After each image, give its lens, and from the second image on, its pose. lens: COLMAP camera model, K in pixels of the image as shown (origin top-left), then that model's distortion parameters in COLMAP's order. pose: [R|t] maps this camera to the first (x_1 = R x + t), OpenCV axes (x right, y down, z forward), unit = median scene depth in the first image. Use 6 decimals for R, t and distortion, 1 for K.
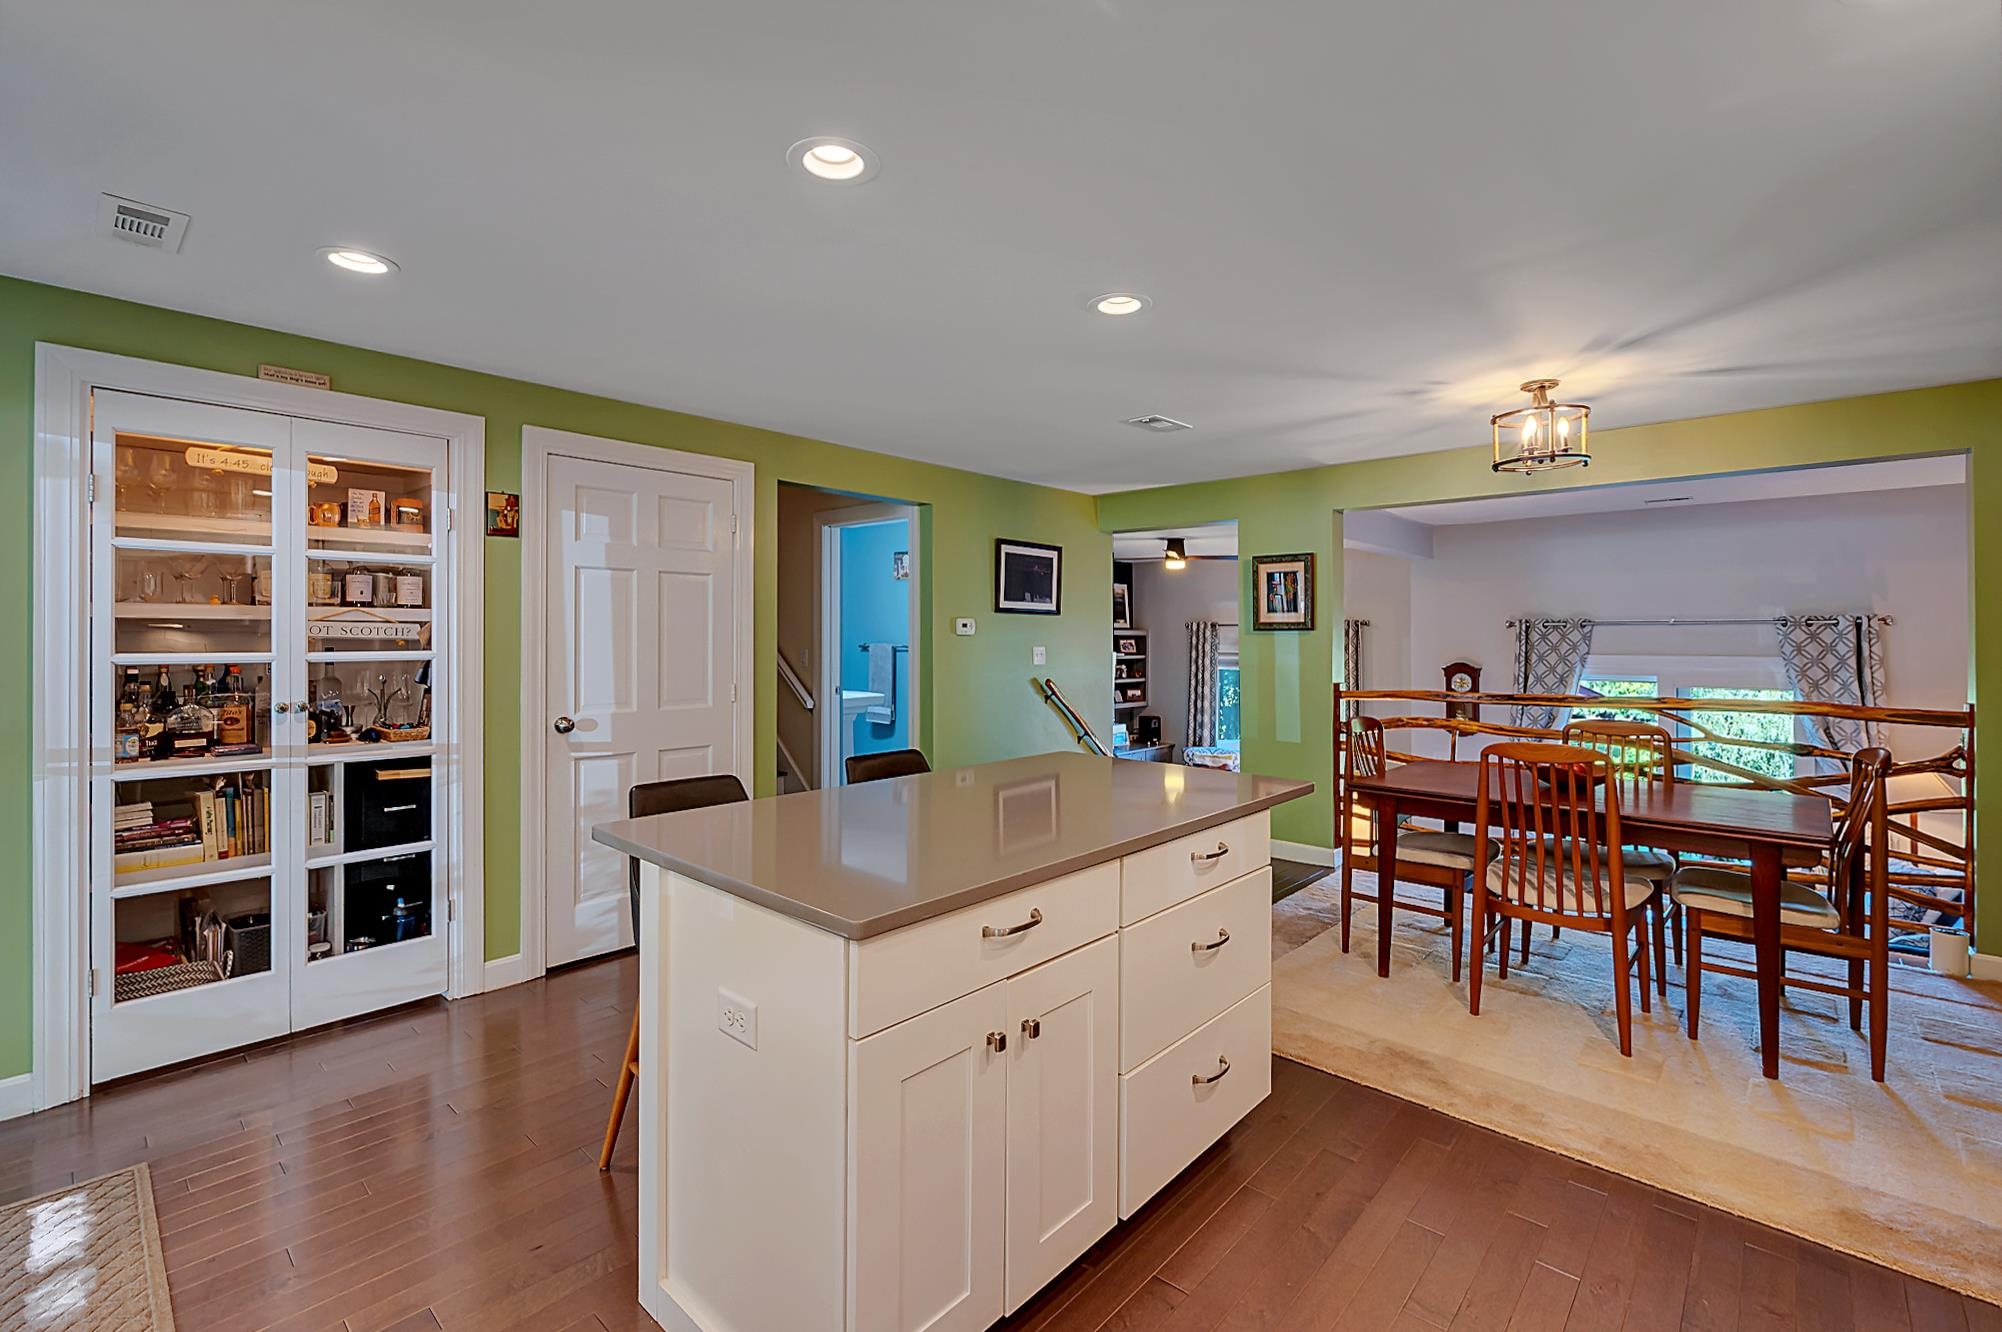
lens RADIAL K [[894.8, 0, 994.5], [0, 894.8, 648.6], [0, 0, 1]] dist [0.005679, 0.000178]
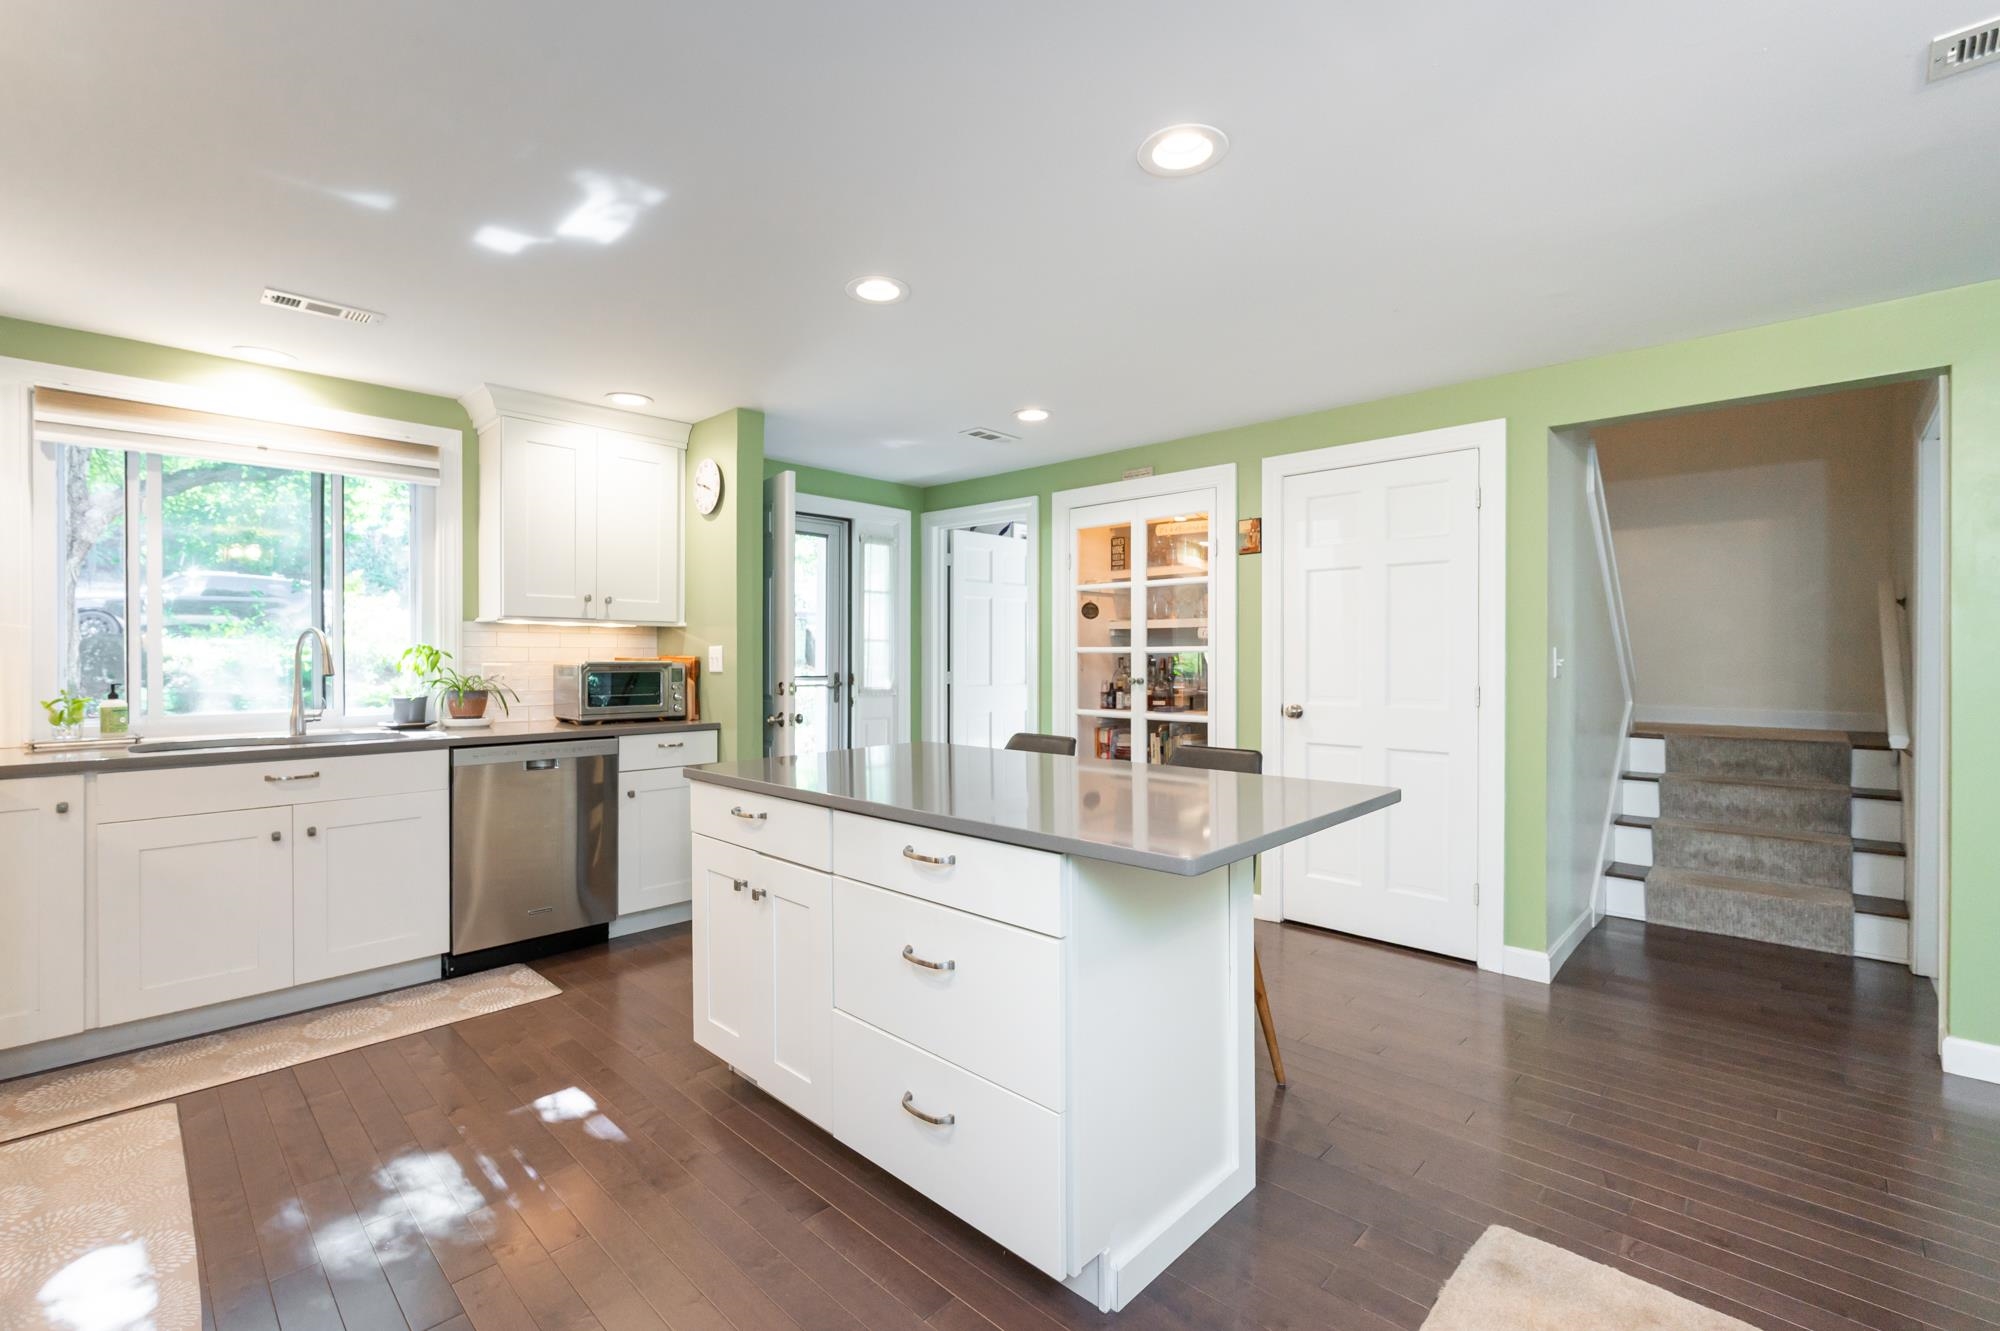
lens RADIAL K [[882.3, 0, 990.6], [0, 882.3, 663.1], [0, 0, 1]] dist [-0.009902, 0.001769]
pose [[-0.025998, 0.006503, -0.999641, 0.439265], [-0.012961, 0.999893, 0.006842, 0.014651], [0.999578, 0.013134, -0.025911, 0.435068]]
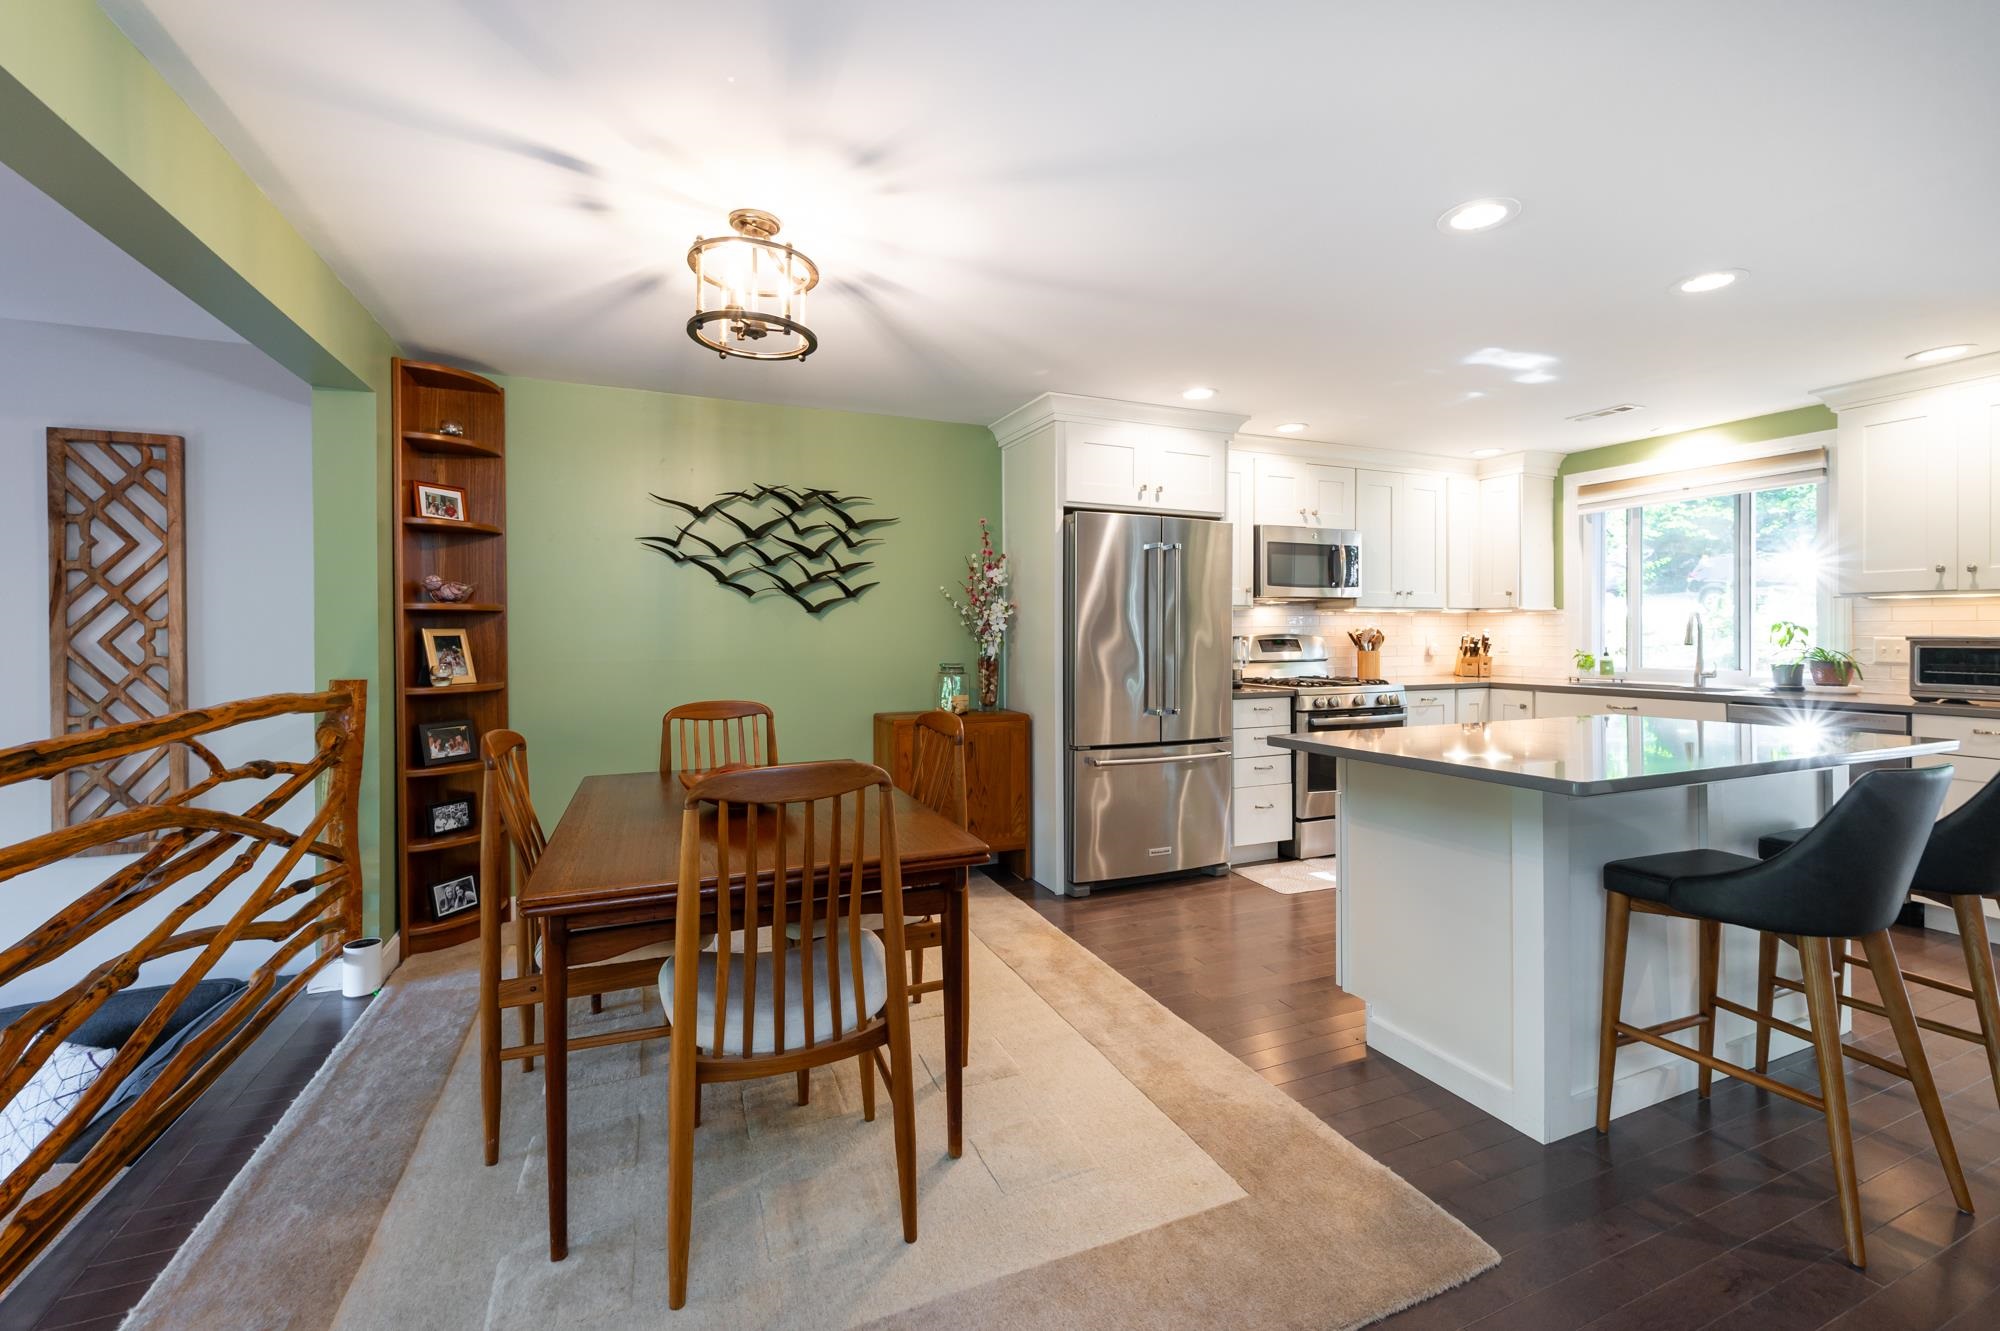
lens RADIAL K [[821.1, 0, 997.4], [0, 821.1, 635.8], [0, 0, 1]] dist [-0.005689, 0.000601]
pose [[-0.907564, -0.000680, 0.419914, 0.118440], [0.006936, 0.999838, 0.016609, 0.006968], [-0.419857, 0.017986, -0.907412, 0.983758]]
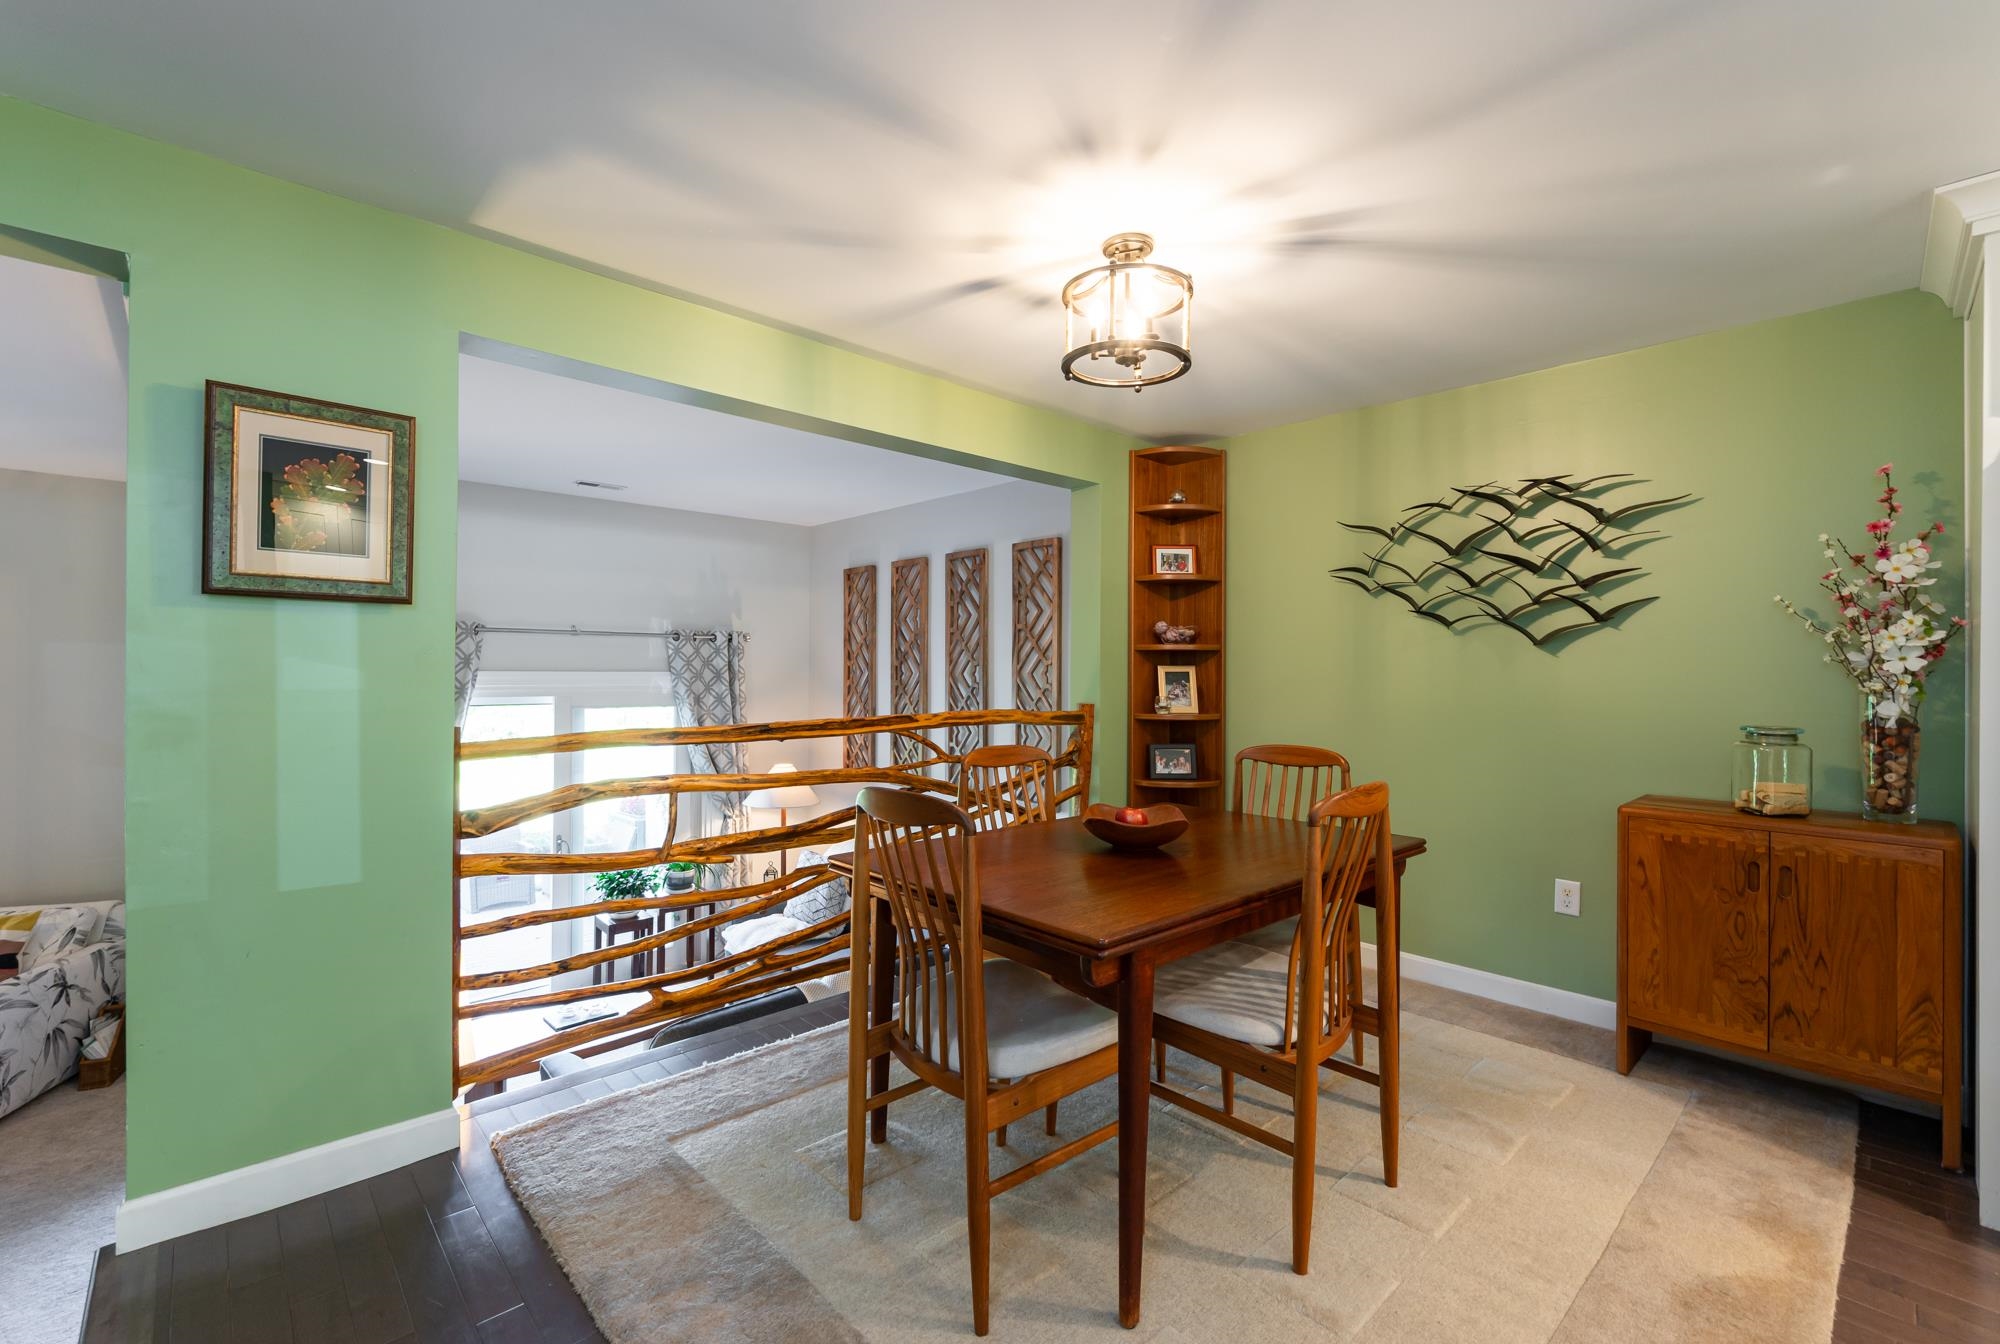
lens RADIAL K [[849.3, 0, 1008.1], [0, 849.3, 666.9], [0, 0, 1]] dist [-0.006957, 0.001329]
pose [[0.079213, 0.003983, 0.996850, -0.014098], [0.004977, 0.999978, -0.004391, 0.012218], [-0.996845, 0.005309, 0.079191, 0.686012]]
